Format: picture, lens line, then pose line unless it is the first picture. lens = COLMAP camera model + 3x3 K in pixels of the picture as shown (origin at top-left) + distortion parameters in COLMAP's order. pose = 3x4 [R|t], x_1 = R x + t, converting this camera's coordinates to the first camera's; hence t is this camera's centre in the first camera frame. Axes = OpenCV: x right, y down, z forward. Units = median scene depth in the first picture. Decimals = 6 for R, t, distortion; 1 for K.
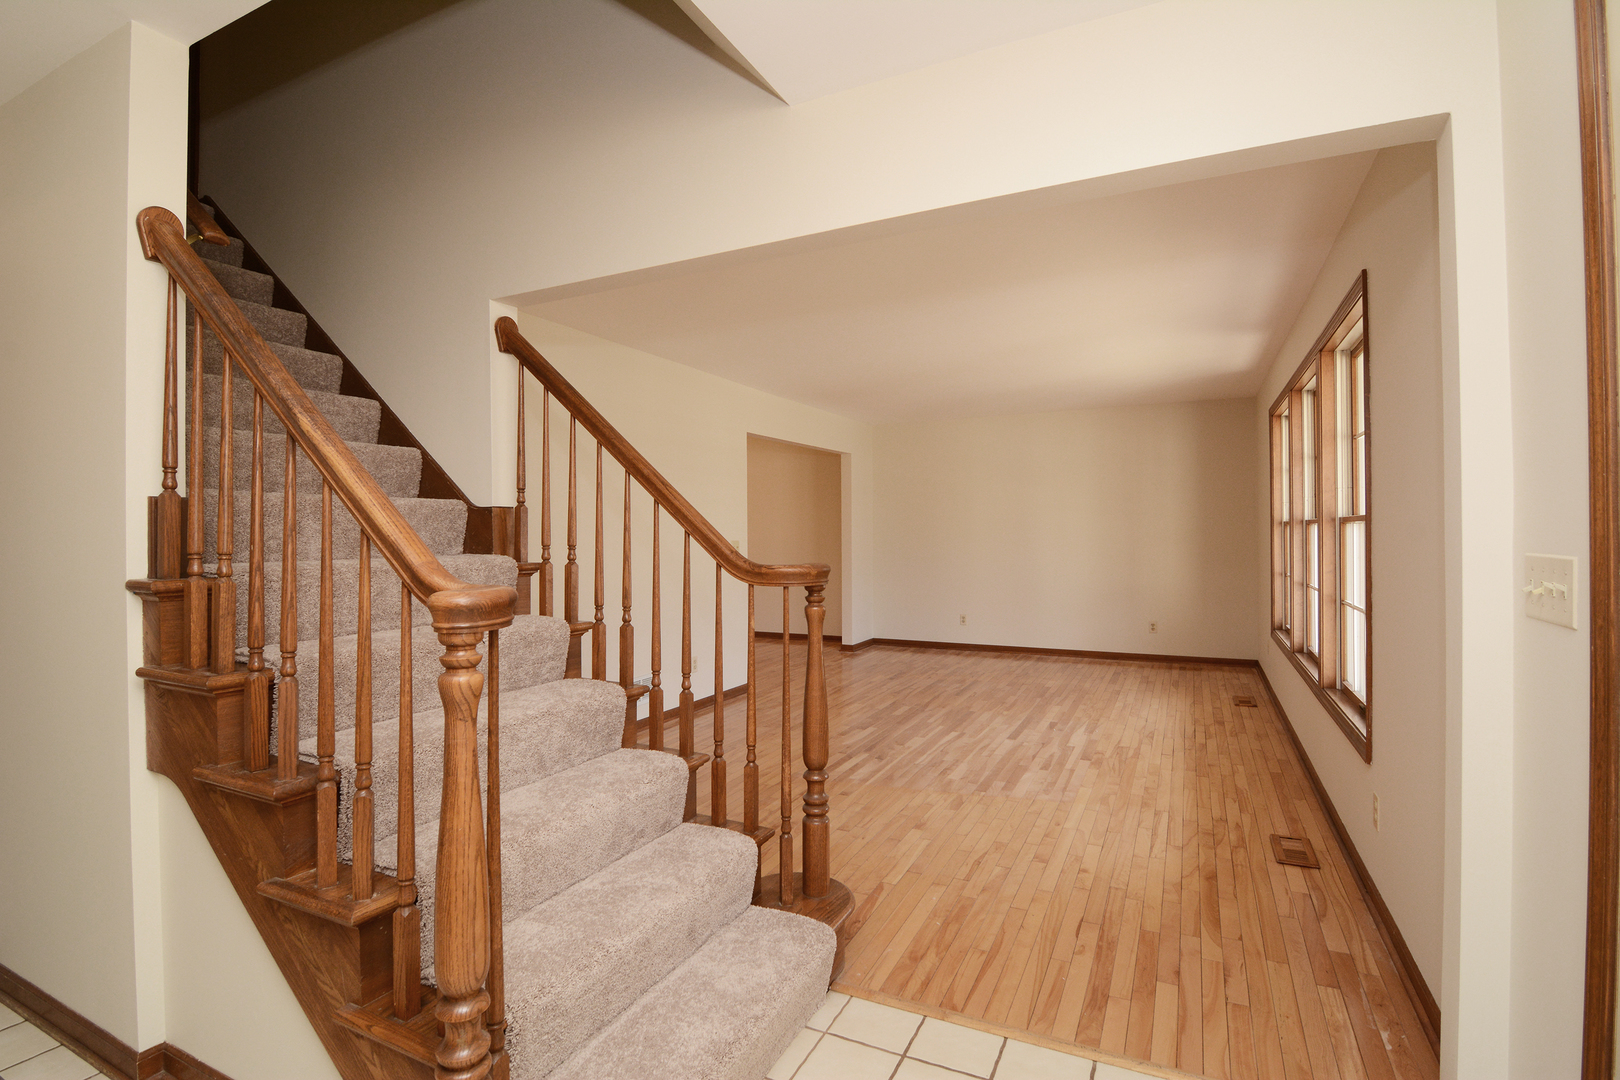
lens RADIAL K [[778.5, 0, 795.1], [0, 778.5, 527.9], [0, 0, 1]] dist [-0.011213, -0.008014]
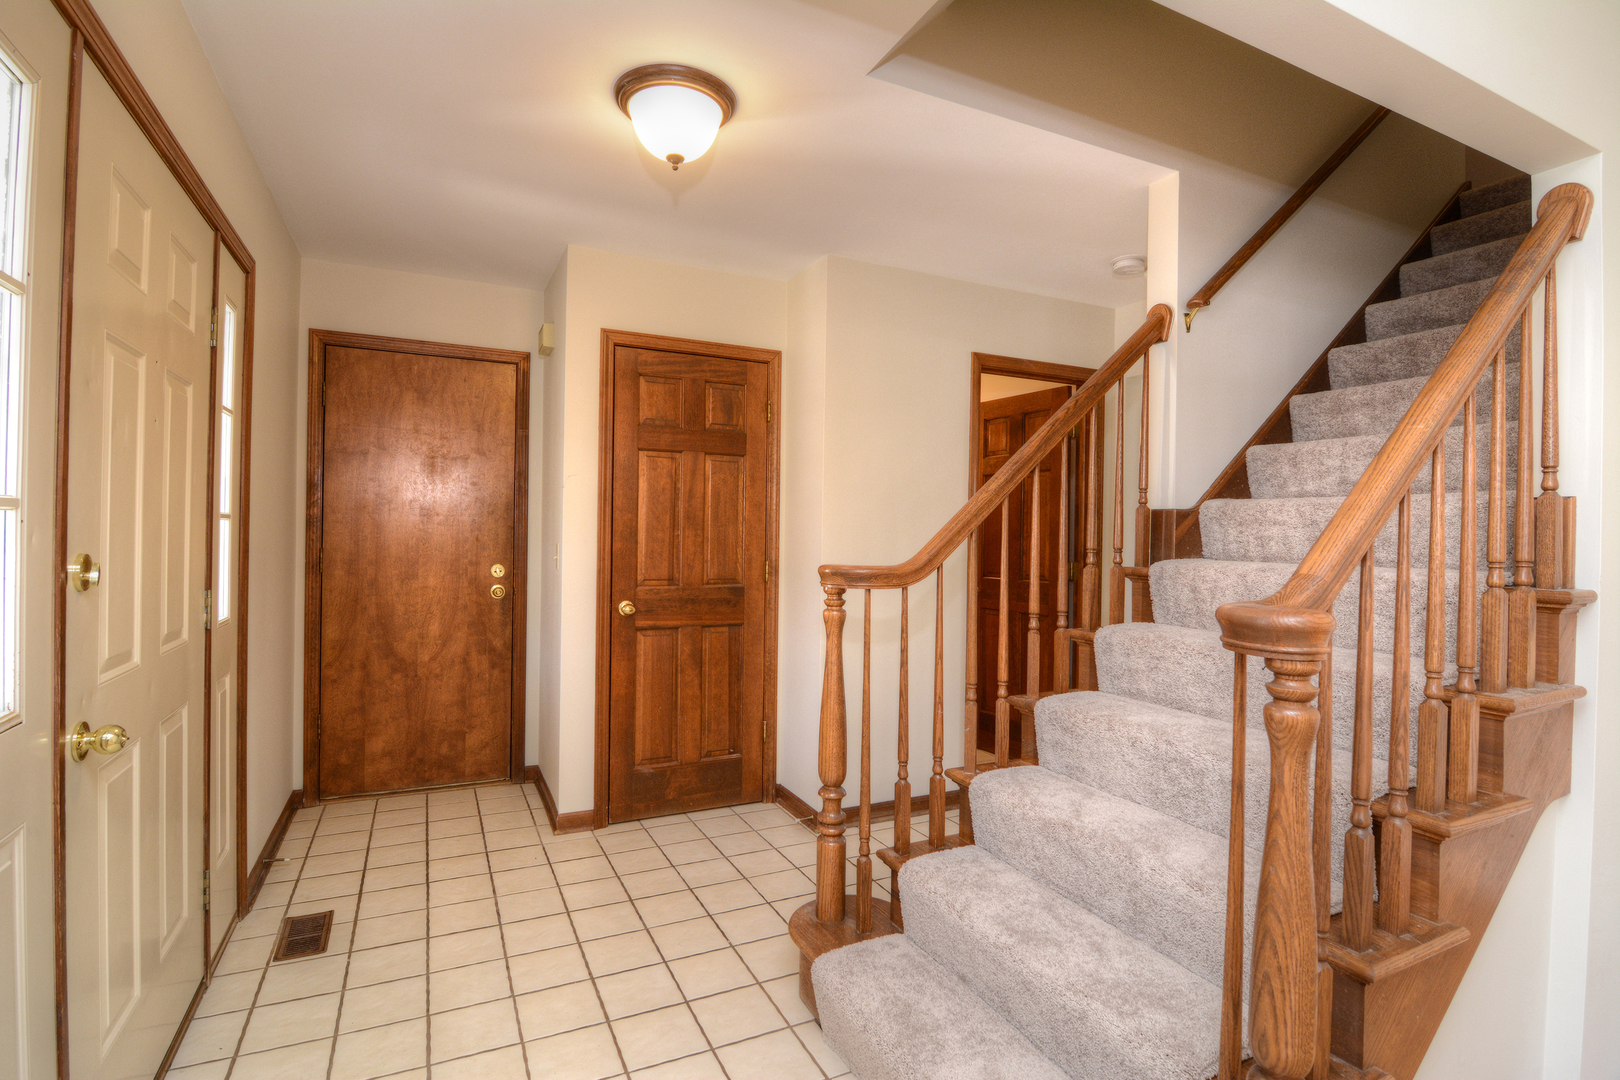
lens RADIAL K [[778.5, 0, 813.5], [0, 778.5, 532.5], [0, 0, 1]] dist [-0.011213, -0.008014]
pose [[-0.601238, -0.005063, -0.799054, 0.557594], [-0.001997, 0.999986, -0.004834, 0.005450], [0.799067, -0.001310, -0.601240, 1.115176]]
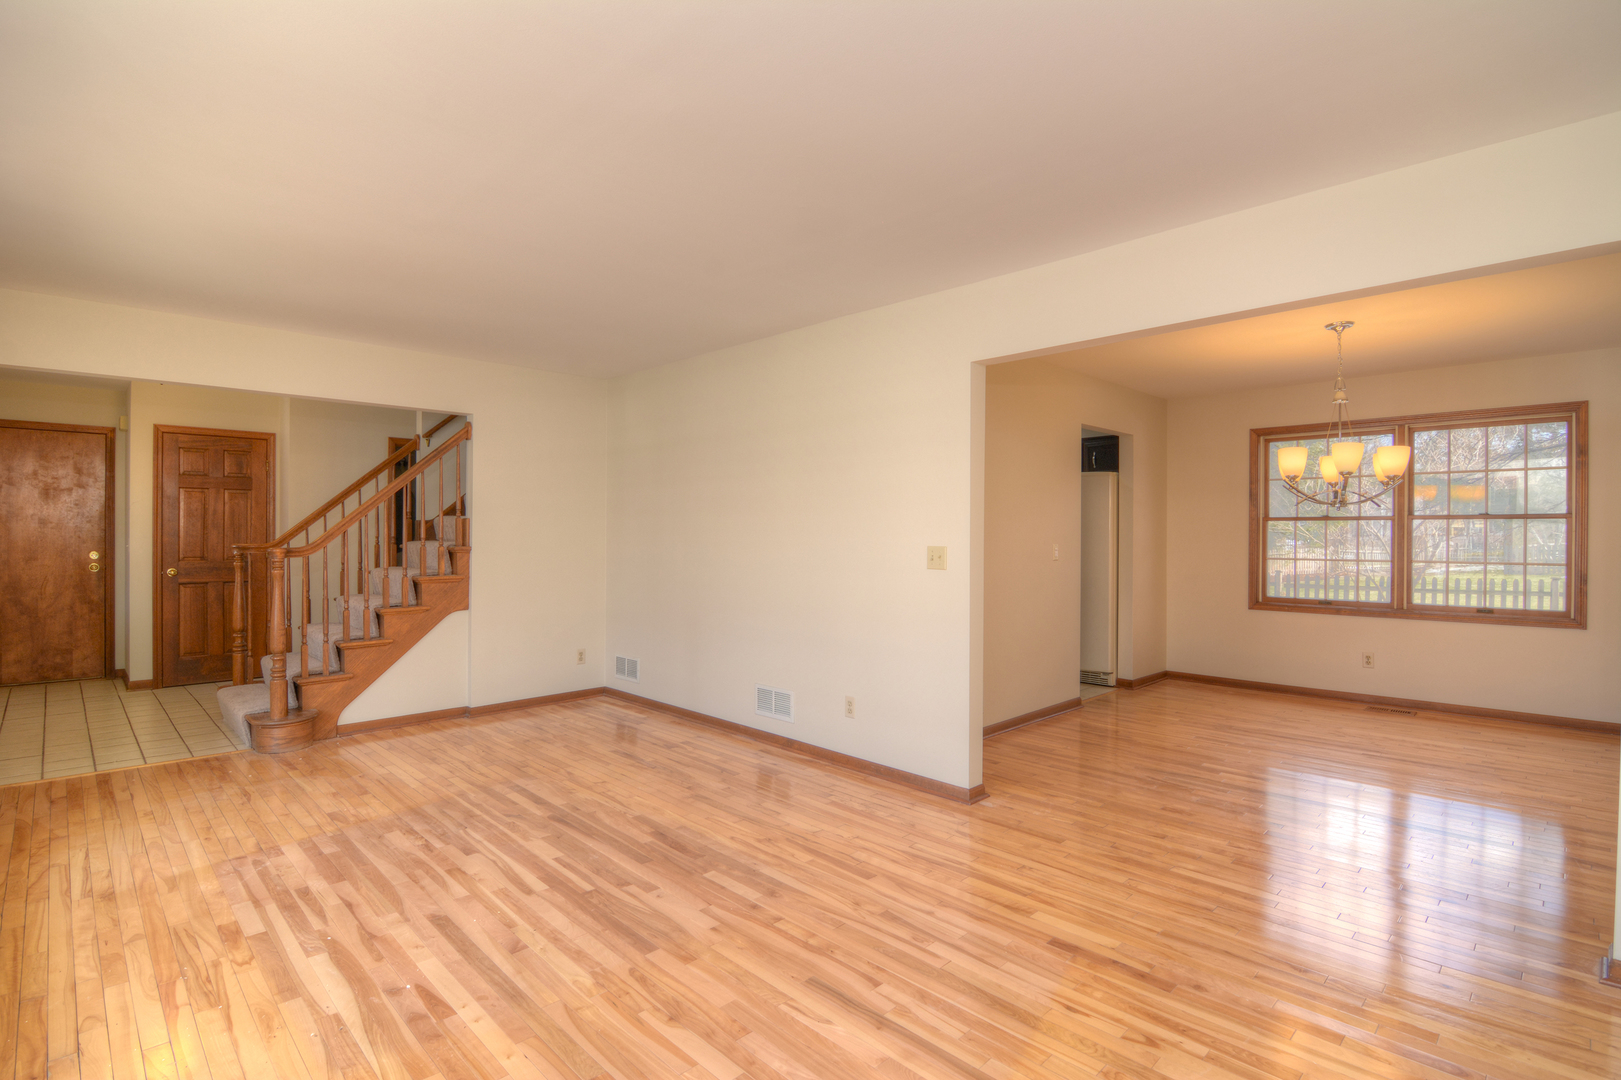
lens RADIAL K [[778.9, 0, 810.8], [0, 778.9, 531.8], [0, 0, 1]] dist [-0.011213, -0.008014]
pose [[-0.319943, 0.004577, -0.947426, 0.797394], [0.005784, 0.999979, 0.002877, 0.004735], [0.947419, -0.004560, -0.319963, 1.609132]]
